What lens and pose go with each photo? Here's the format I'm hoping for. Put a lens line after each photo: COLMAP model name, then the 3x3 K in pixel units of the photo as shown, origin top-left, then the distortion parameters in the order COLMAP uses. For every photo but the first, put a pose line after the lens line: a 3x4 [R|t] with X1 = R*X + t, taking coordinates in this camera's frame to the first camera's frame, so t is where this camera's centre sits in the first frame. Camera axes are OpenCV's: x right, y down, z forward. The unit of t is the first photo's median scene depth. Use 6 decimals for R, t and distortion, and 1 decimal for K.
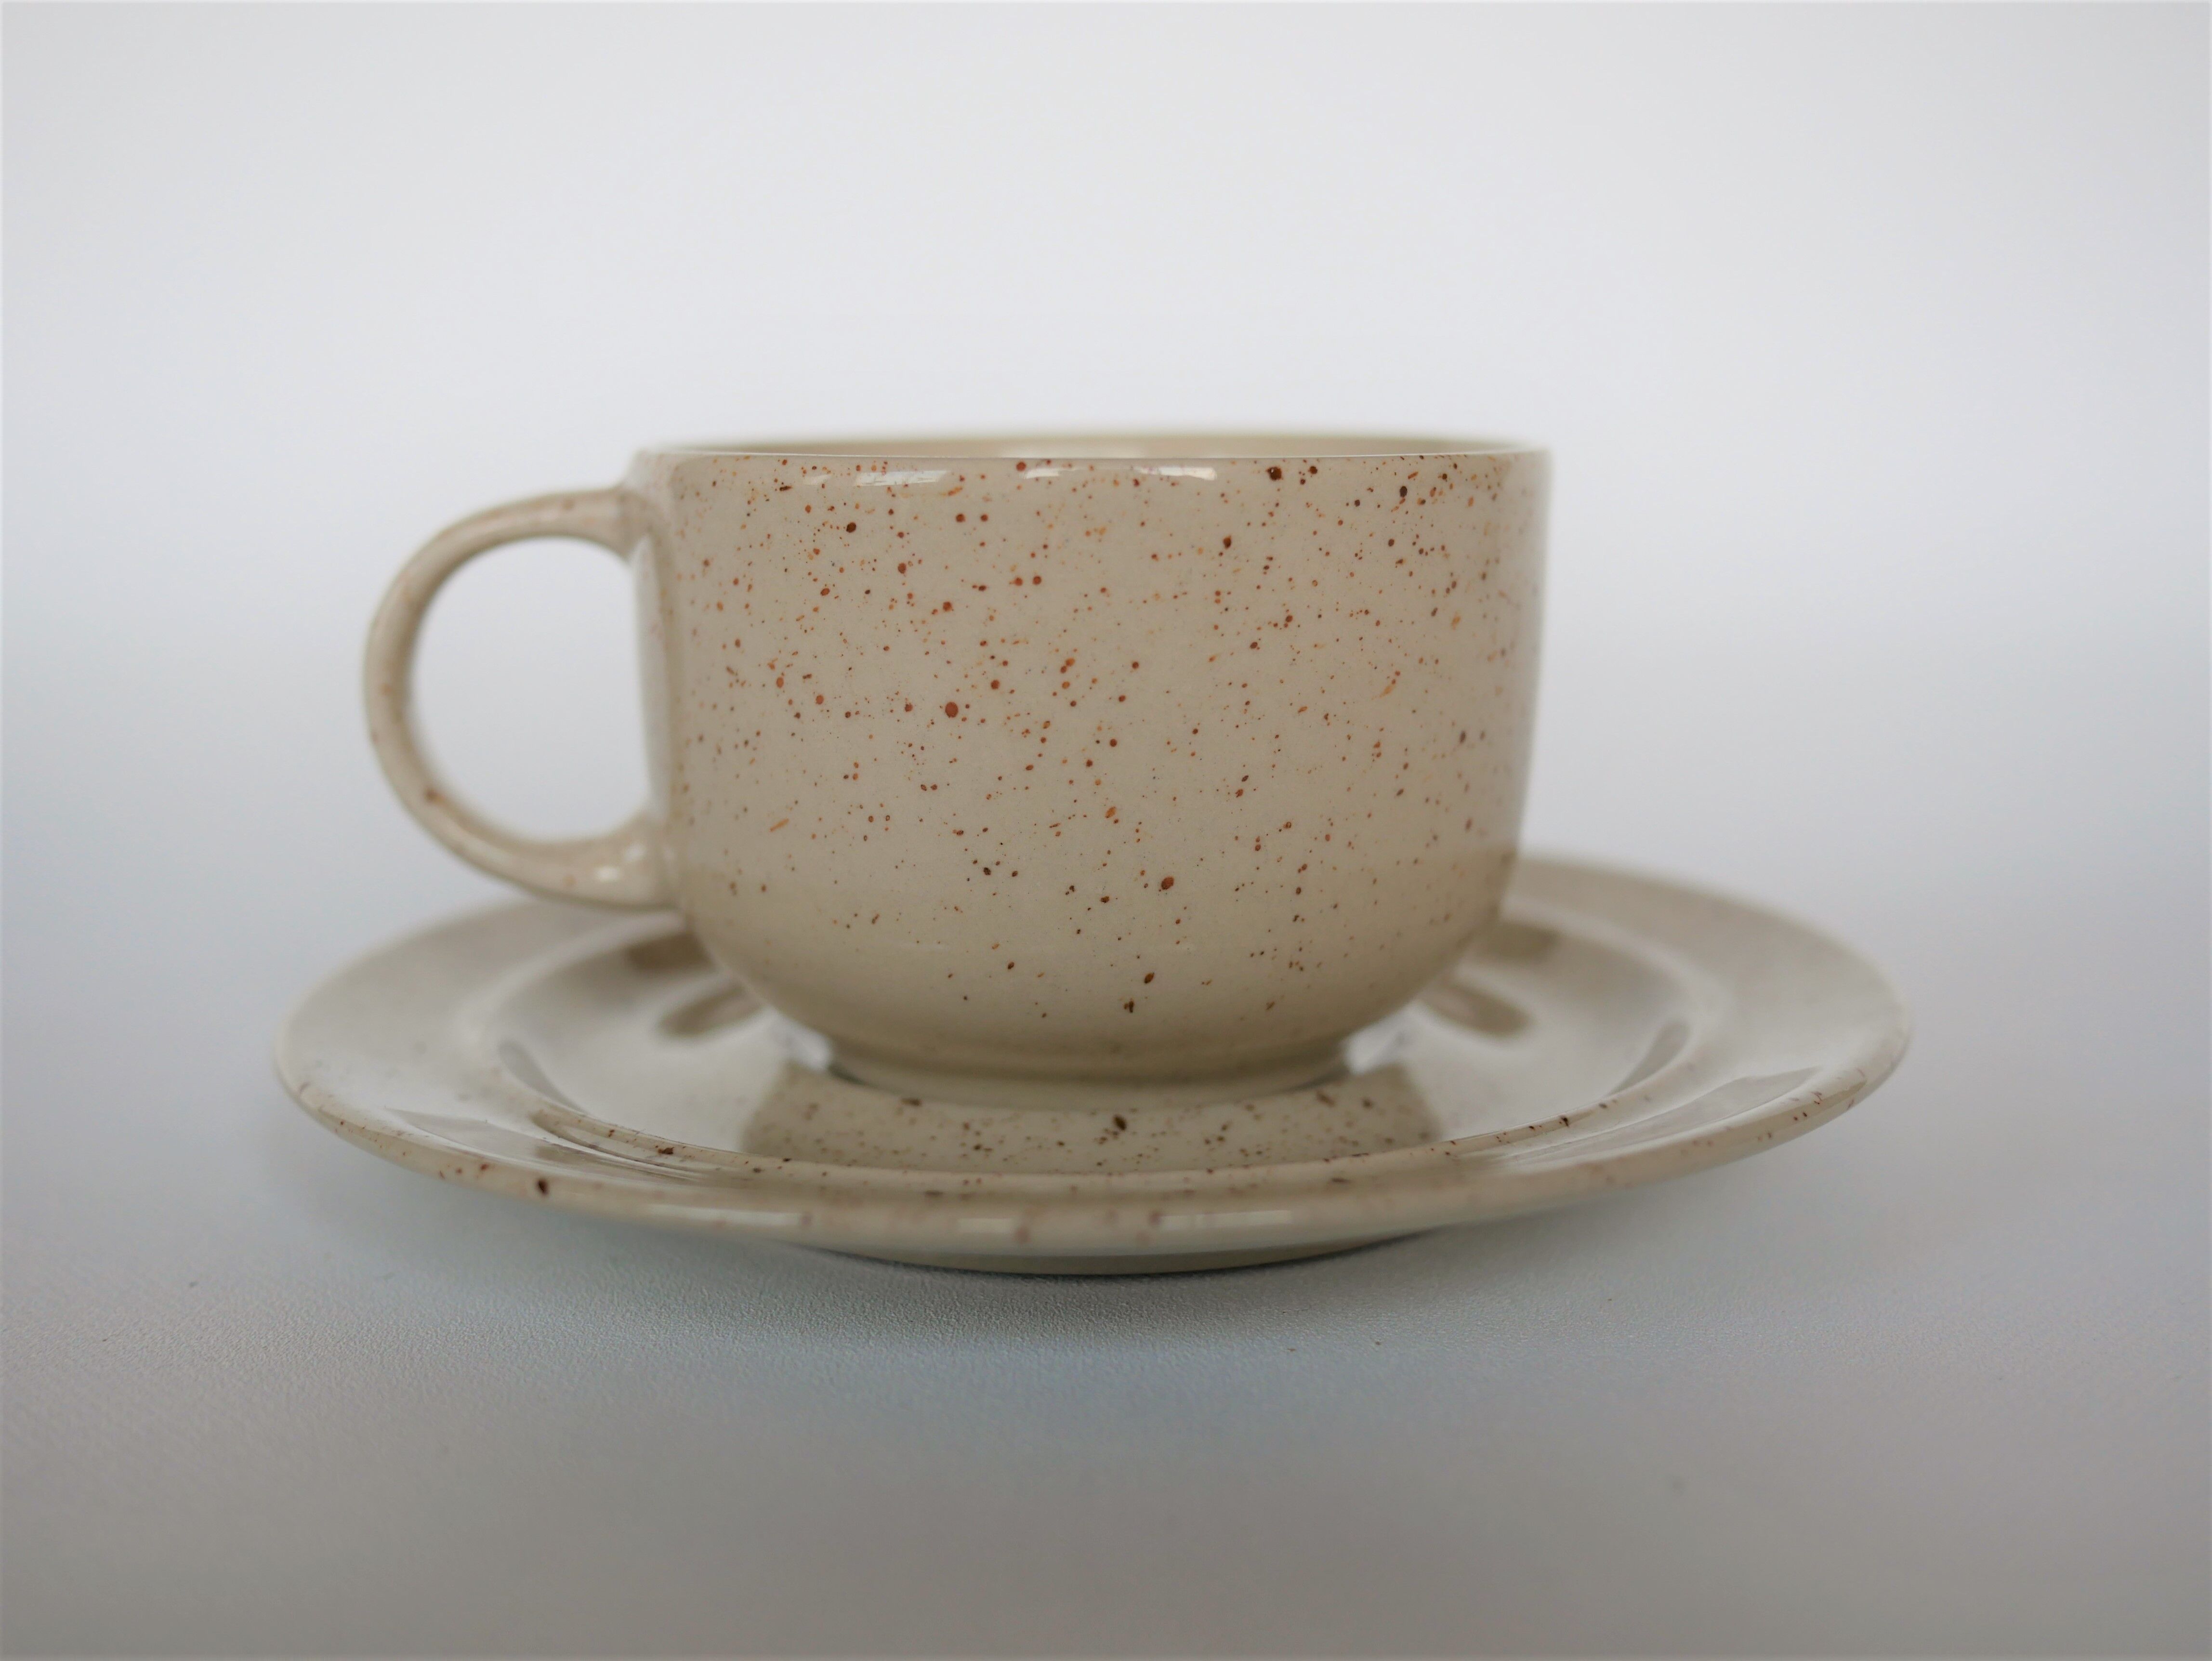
lens RADIAL K [[2604.3, 0, 1108.4], [0, 2604.3, 825.2], [0, 0, 1]] dist [-0.003565, 0.000000]
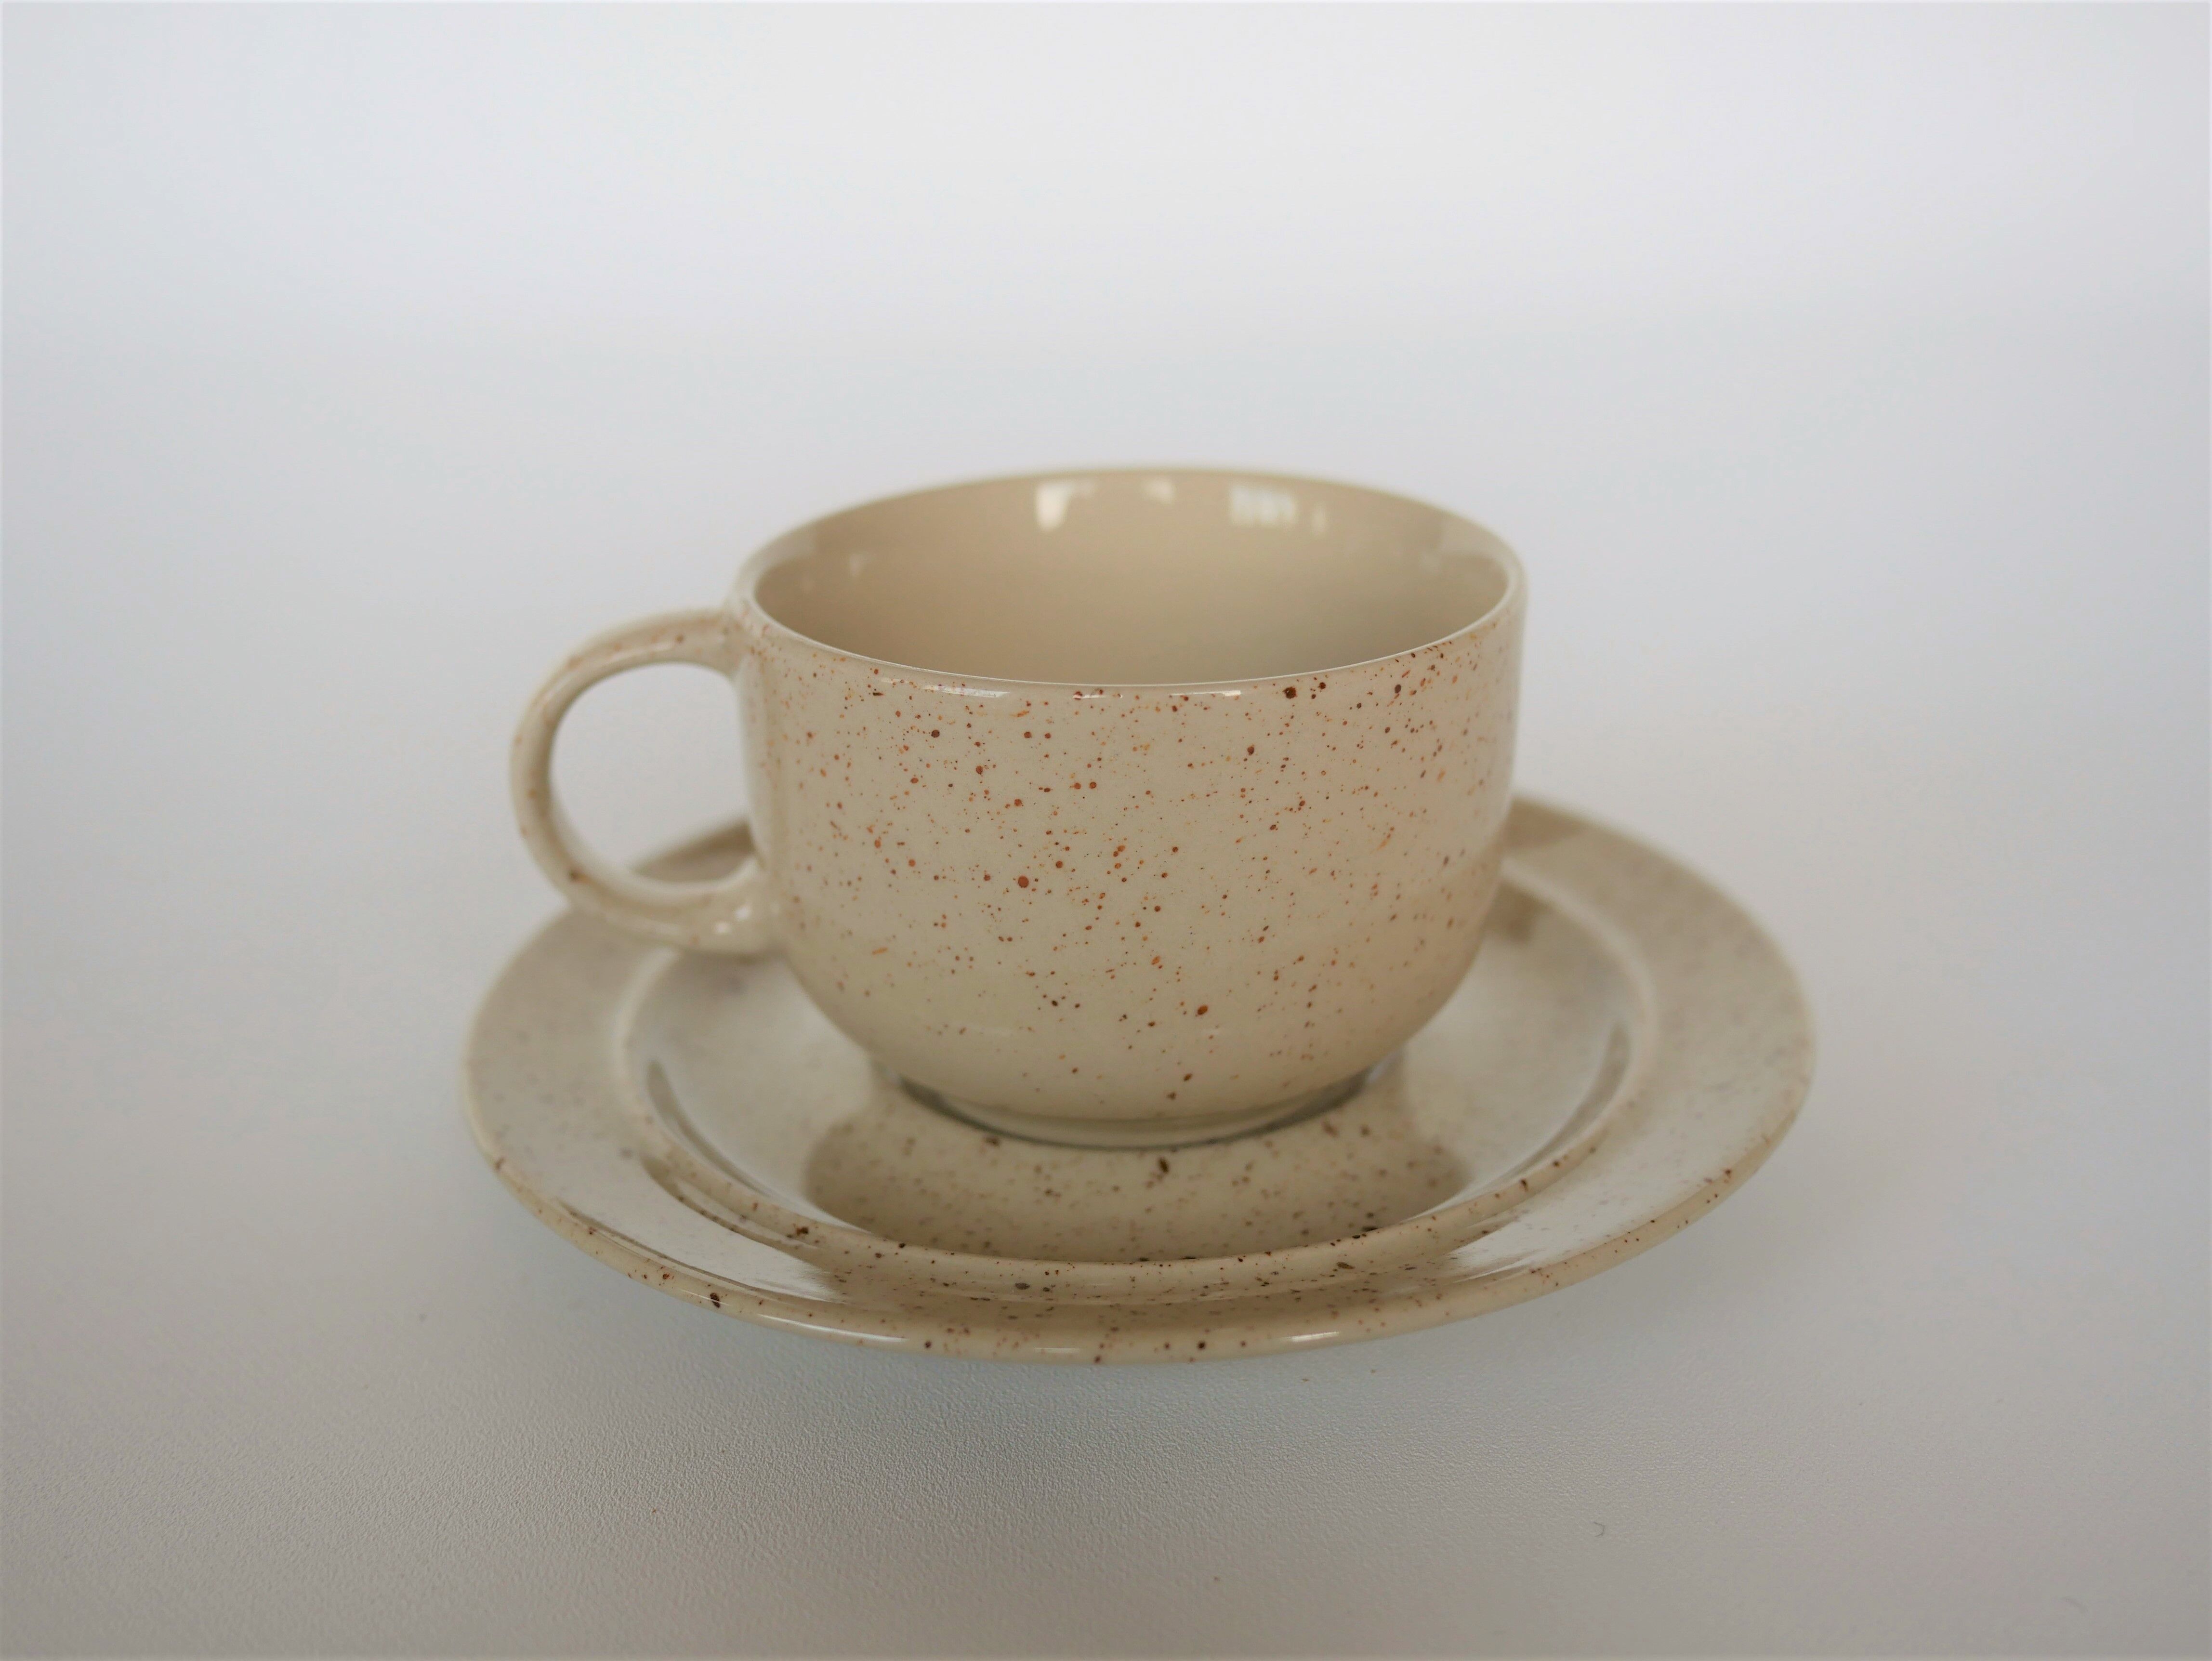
lens RADIAL K [[2604.3, 0, 1114.1], [0, 2604.3, 833.6], [0, 0, 1]] dist [-0.003565, 0.000000]
pose [[0.999846, -0.017352, 0.002666, -0.020259], [0.016397, 0.977288, 0.211281, -0.312313], [-0.006272, -0.211205, 0.977422, -0.173171]]
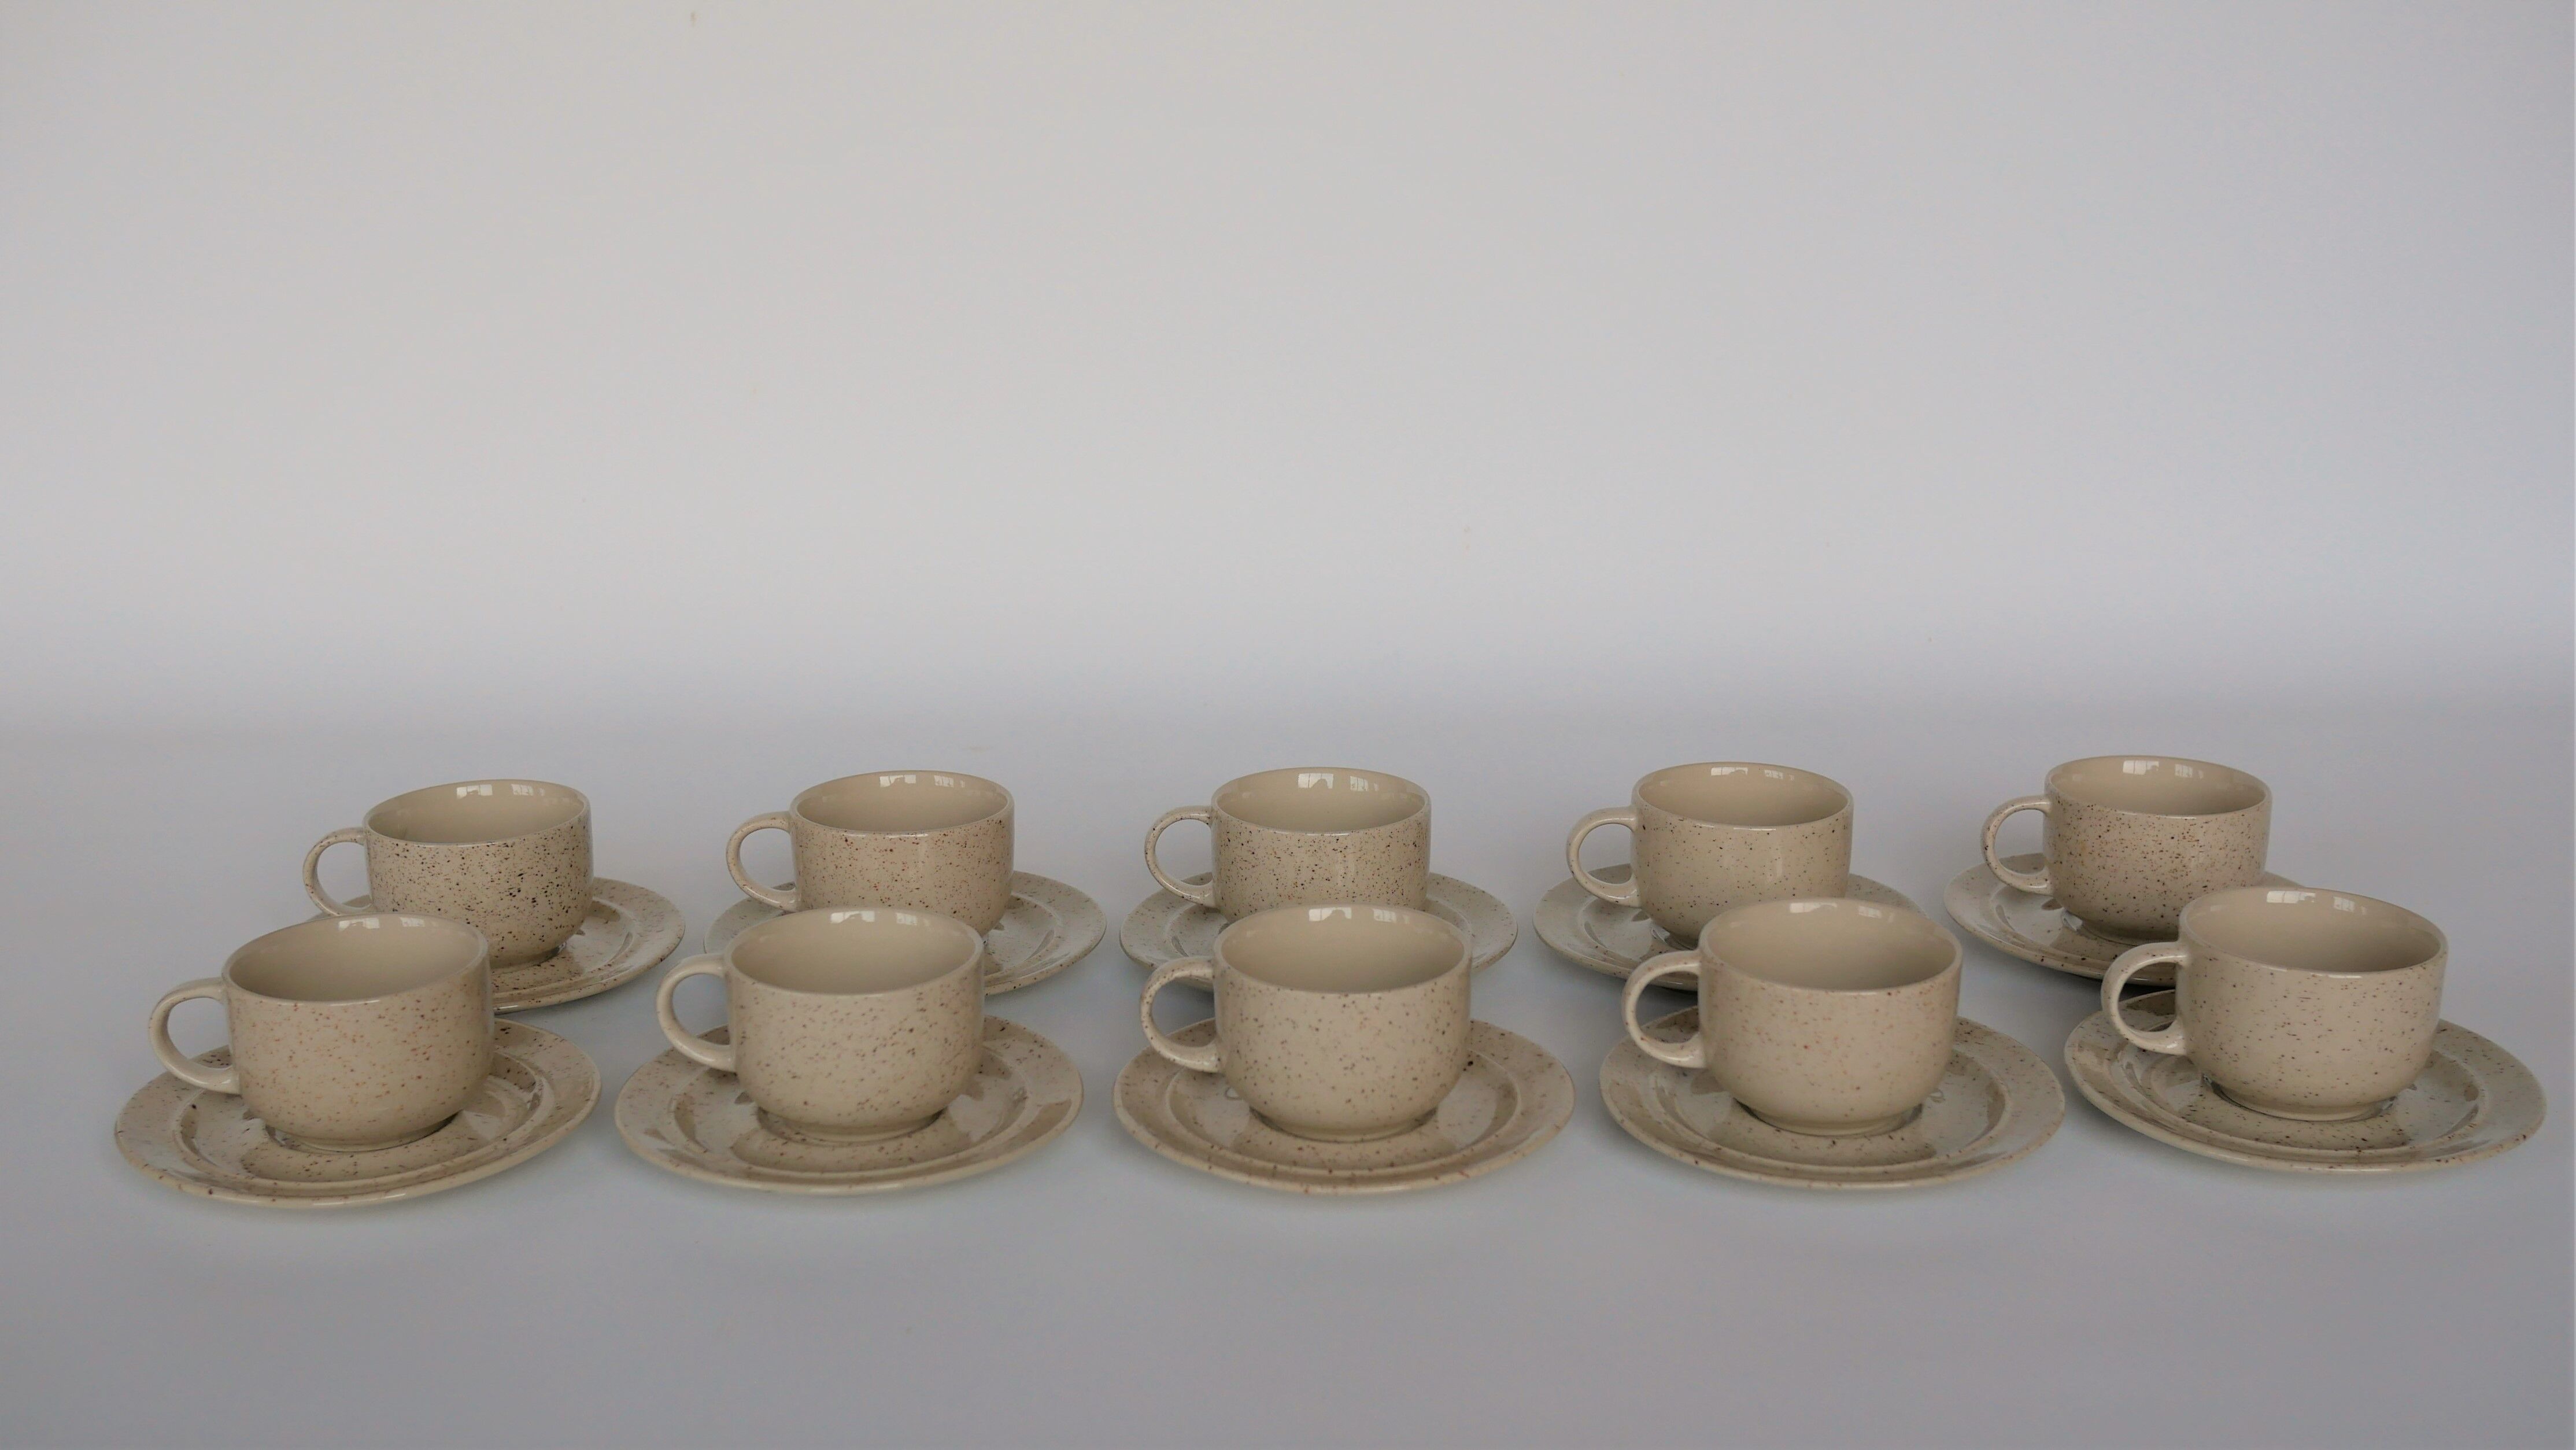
lens RADIAL K [[3000.5, 0, 1295.1], [0, 3000.5, 729.0], [0, 0, 1]] dist [-0.017592, 0.000000]
pose [[0.998501, 0.014283, -0.052846, -0.593280], [-0.007147, 0.991112, 0.132837, -1.109455], [0.054274, -0.132260, 0.989728, -3.463681]]
